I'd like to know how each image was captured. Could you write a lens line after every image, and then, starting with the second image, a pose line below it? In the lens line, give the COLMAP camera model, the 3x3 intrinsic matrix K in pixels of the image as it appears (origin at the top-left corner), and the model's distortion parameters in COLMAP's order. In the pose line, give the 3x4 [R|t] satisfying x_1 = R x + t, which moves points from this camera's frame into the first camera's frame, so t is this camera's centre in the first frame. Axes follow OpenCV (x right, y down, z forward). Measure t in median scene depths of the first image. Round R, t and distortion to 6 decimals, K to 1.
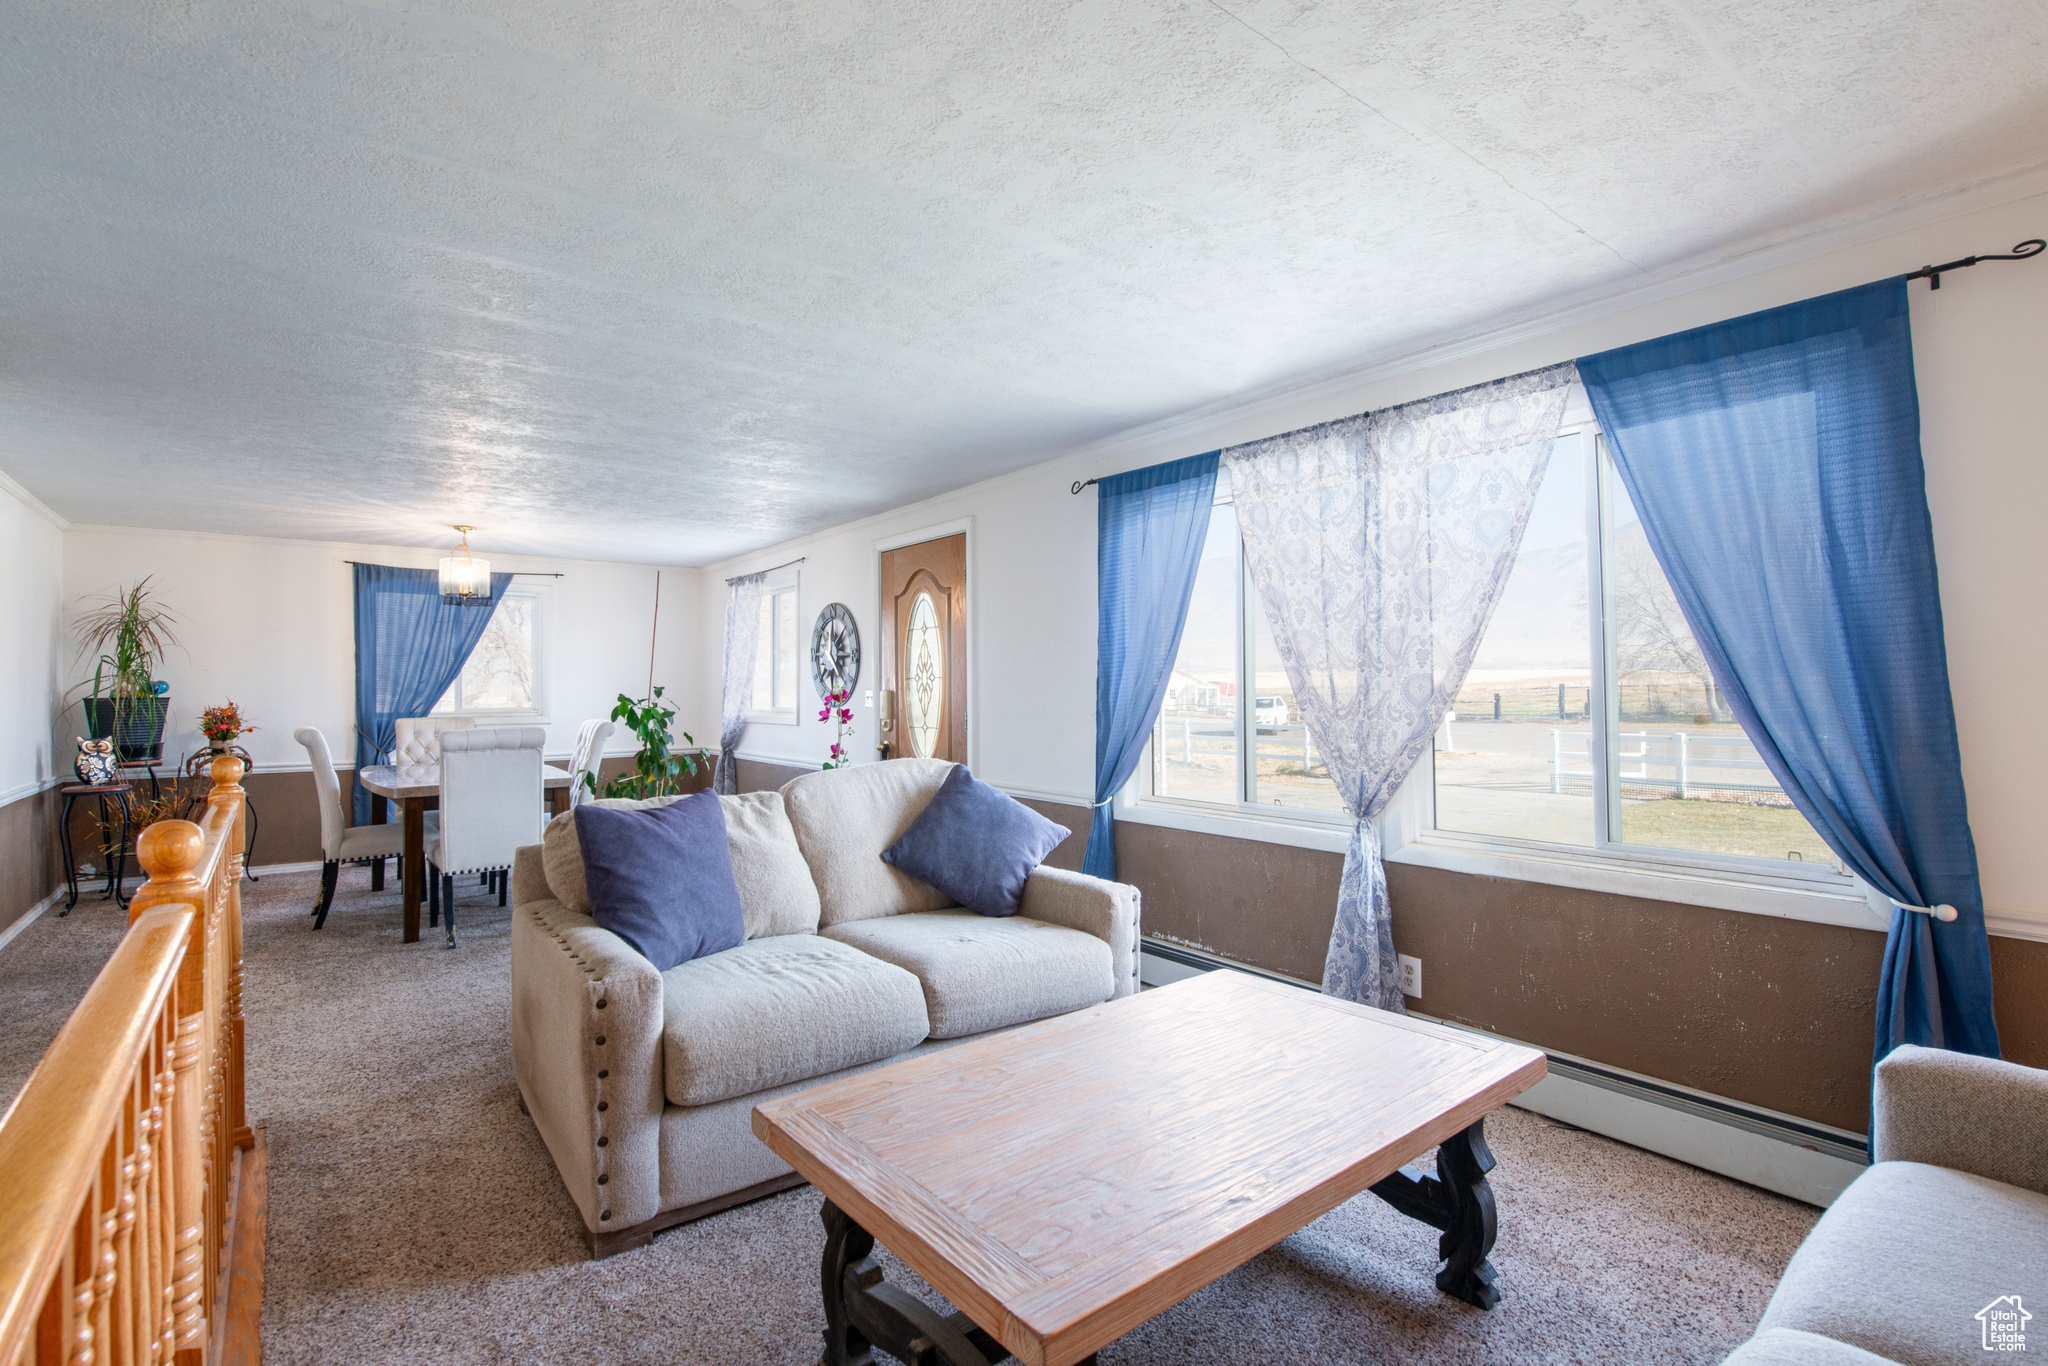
lens RADIAL K [[982.8, 0, 1017.1], [0, 982.8, 668.7], [0, 0, 1]] dist [-0.006879, -0.001120]
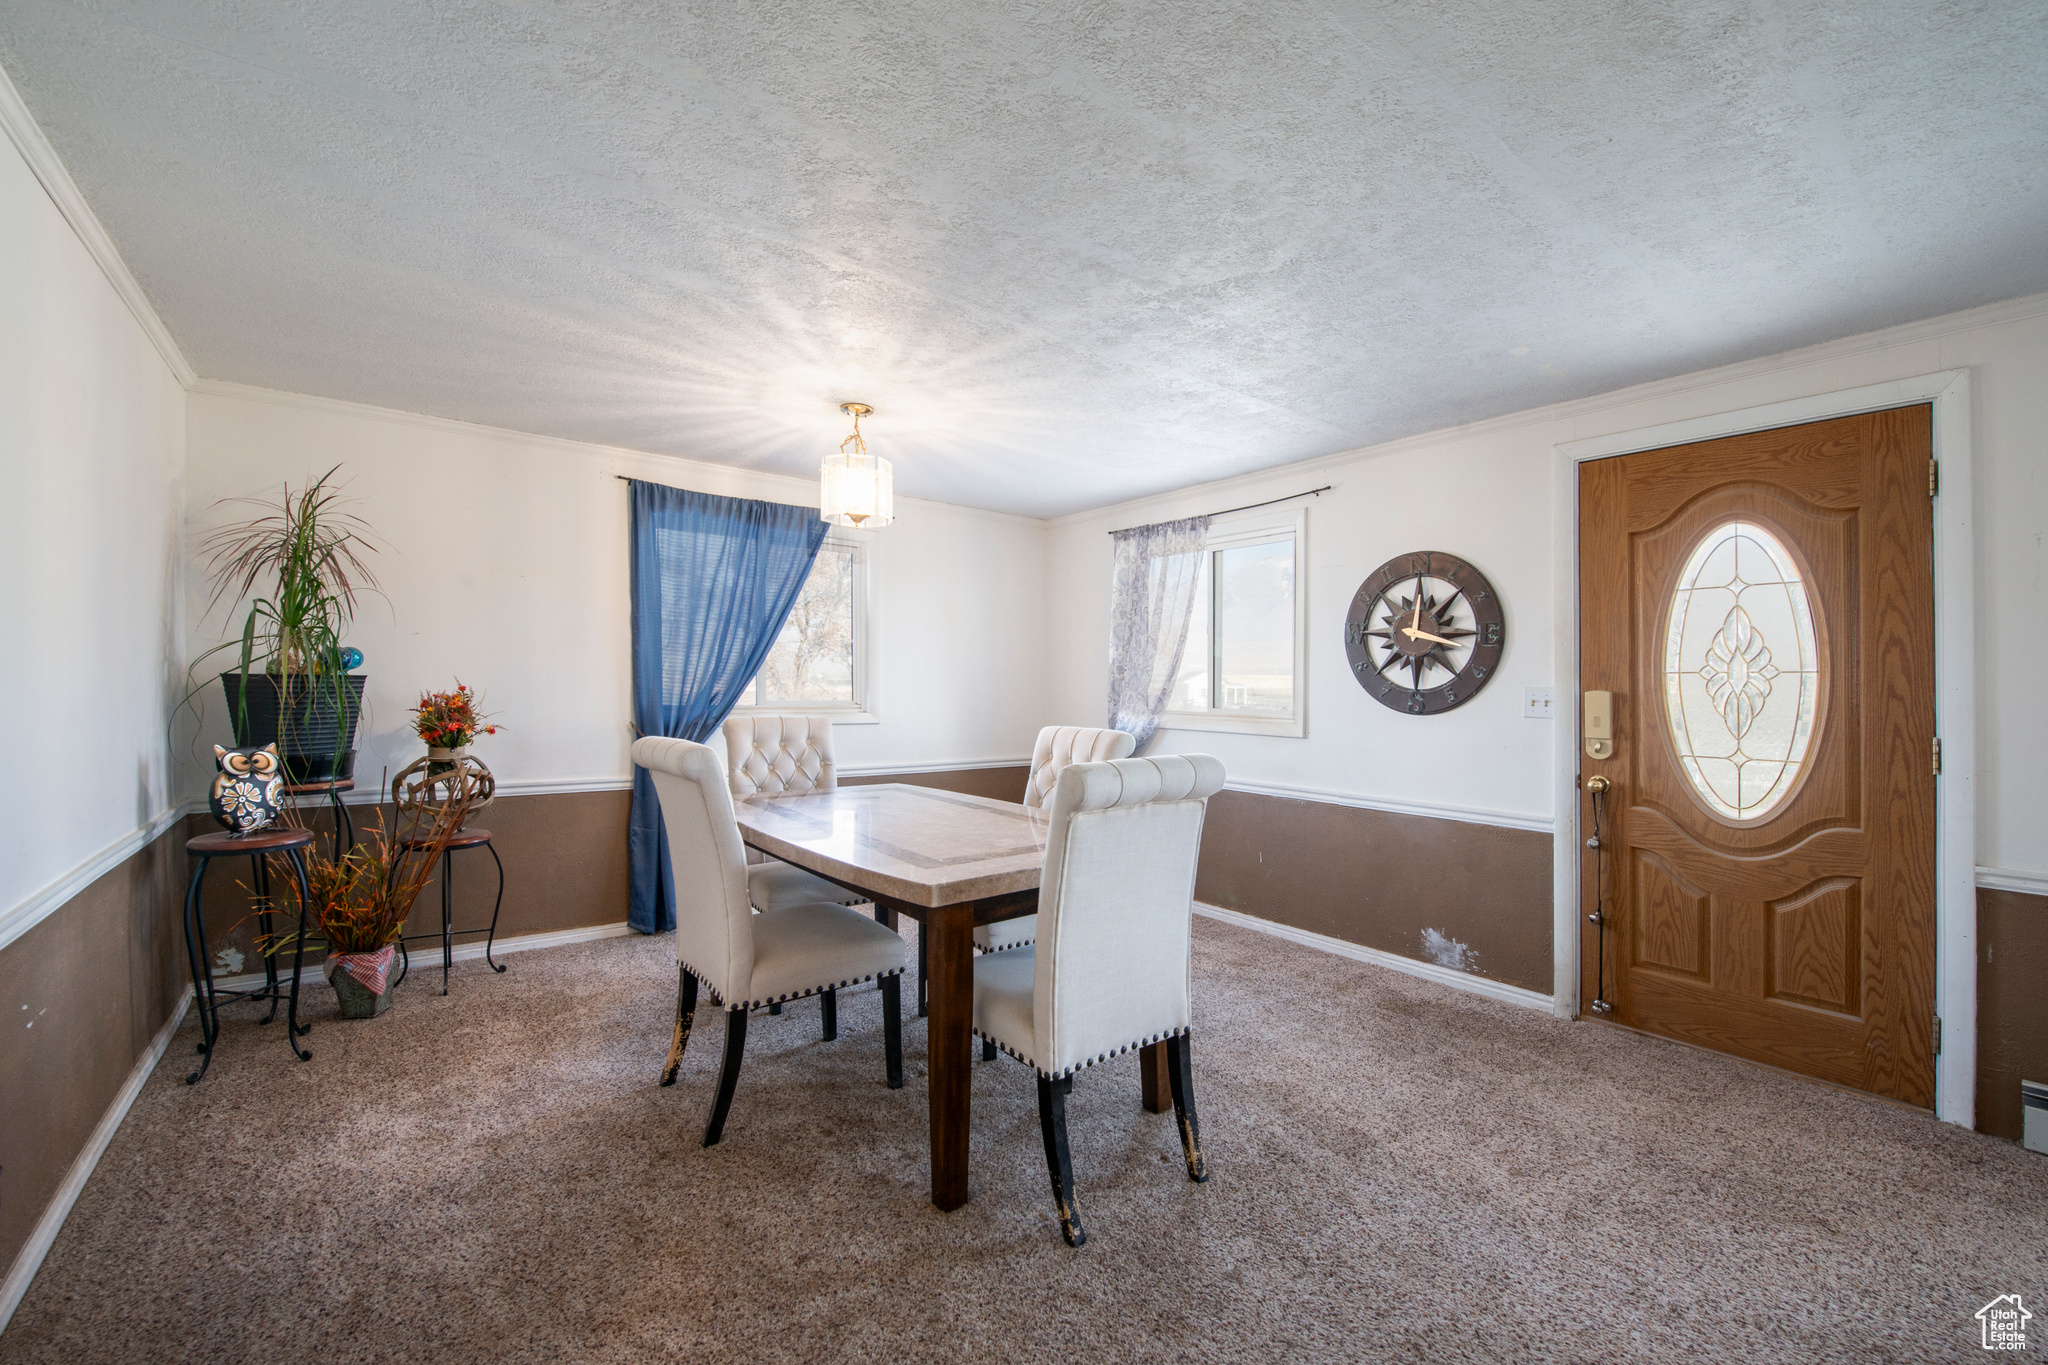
lens RADIAL K [[833.2, 0, 1034.7], [0, 833.2, 694.7], [0, 0, 1]] dist [-0.017854, -0.000208]
pose [[0.999259, 0.022065, 0.031530, -0.481659], [-0.023071, 0.999225, 0.031897, 0.015819], [-0.030802, -0.032600, 0.998994, 0.491224]]
